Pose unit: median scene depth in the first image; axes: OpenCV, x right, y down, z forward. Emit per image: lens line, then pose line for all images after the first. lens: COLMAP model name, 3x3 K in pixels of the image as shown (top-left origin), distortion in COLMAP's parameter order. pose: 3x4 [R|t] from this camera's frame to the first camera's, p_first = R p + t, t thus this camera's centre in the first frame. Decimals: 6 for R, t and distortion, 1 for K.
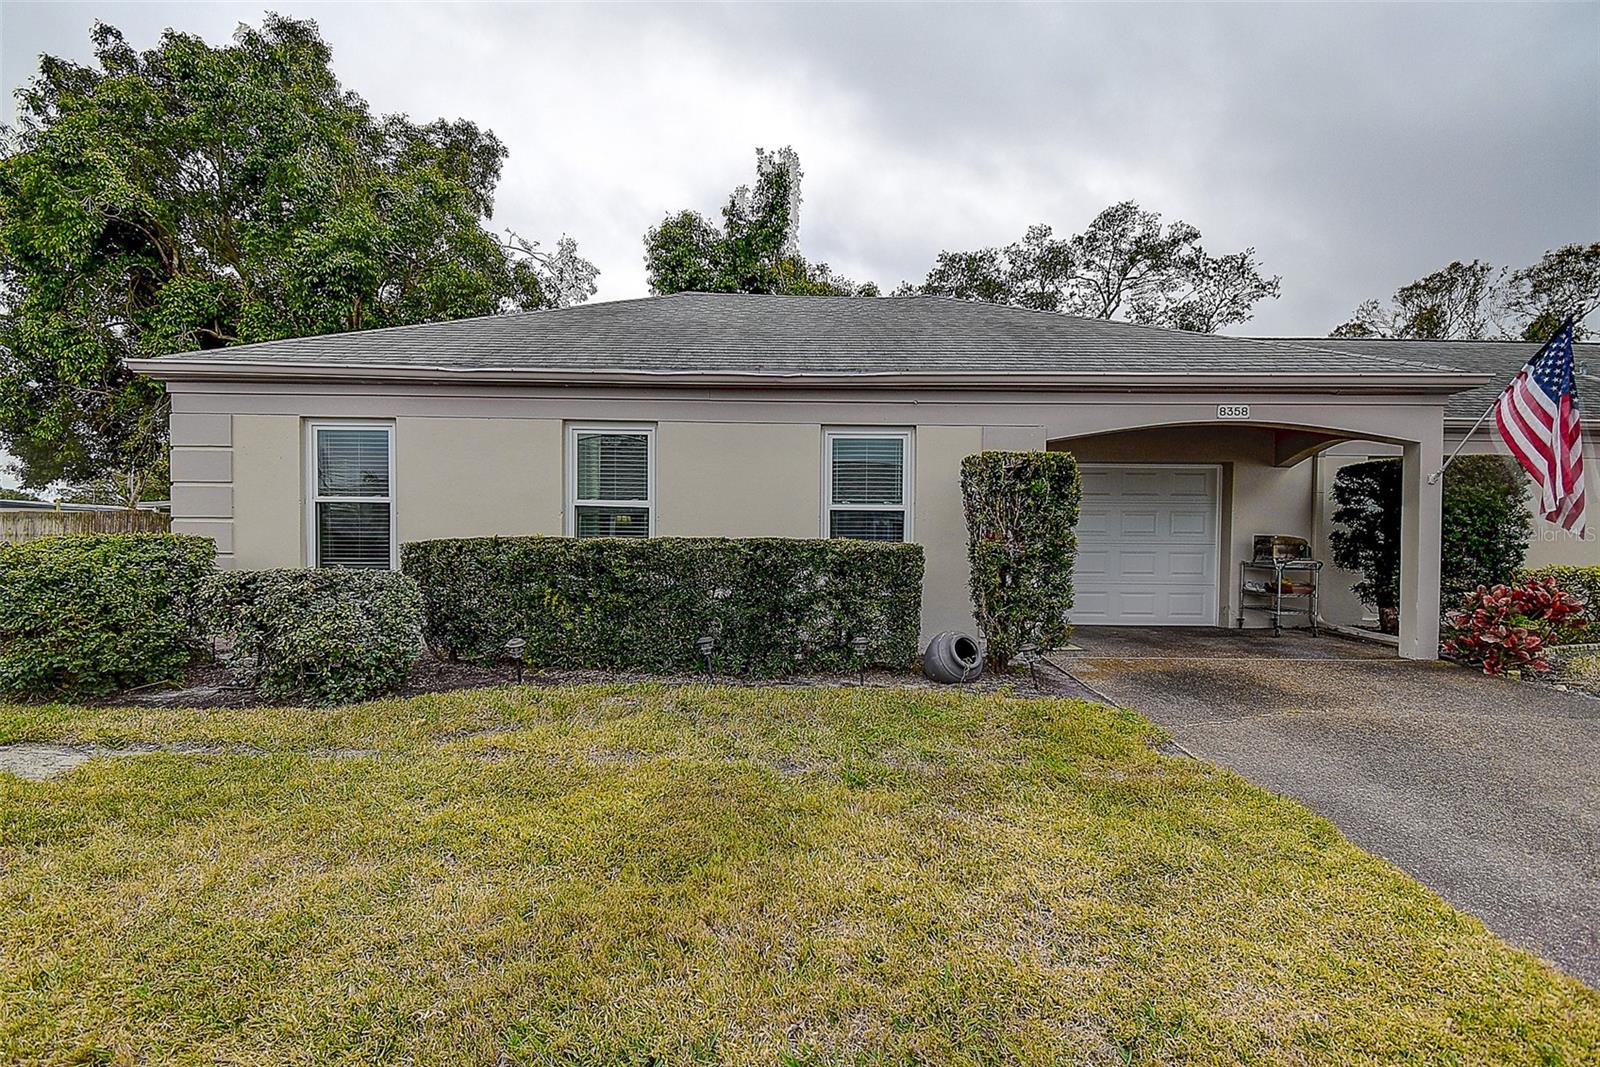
lens RADIAL K [[708.7, 0, 802.6], [0, 708.7, 557.1], [0, 0, 1]] dist [0.025776, -0.020798]
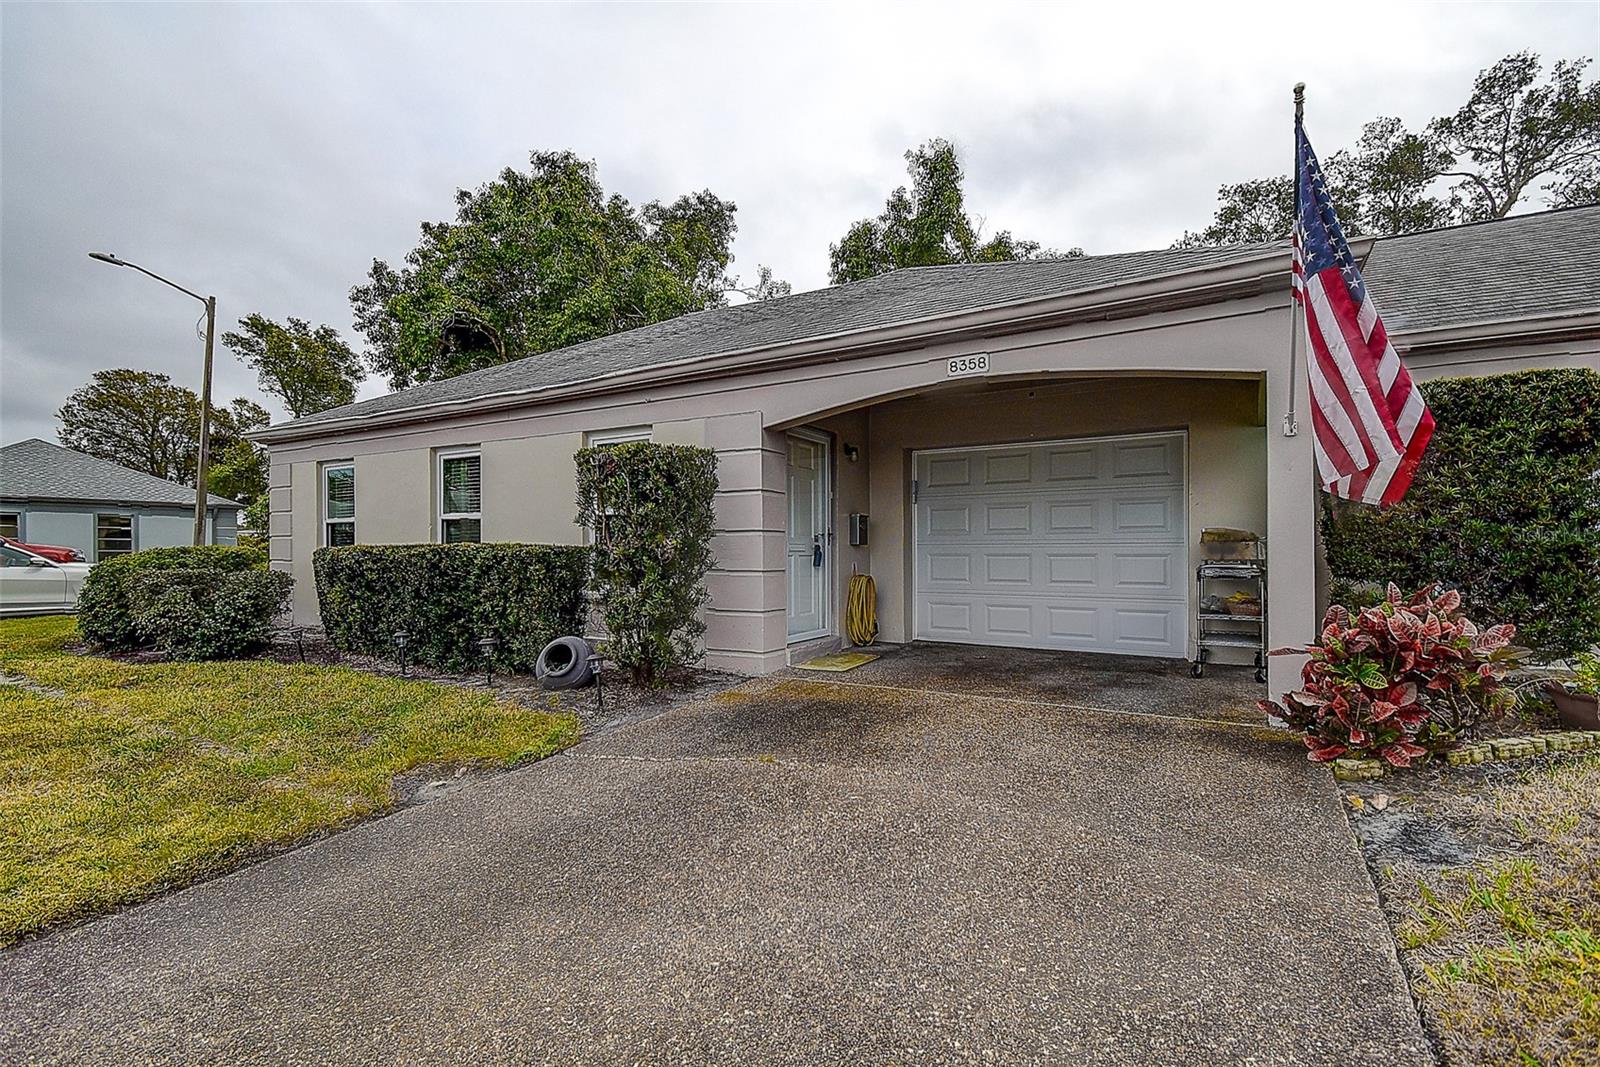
lens RADIAL K [[708.7, 0, 802.6], [0, 708.7, 557.1], [0, 0, 1]] dist [0.025776, -0.020798]
pose [[0.864262, -0.007701, -0.502983, 0.318748], [0.001893, 0.999926, -0.012056, 0.002489], [0.503038, 0.009467, 0.864212, 0.102534]]
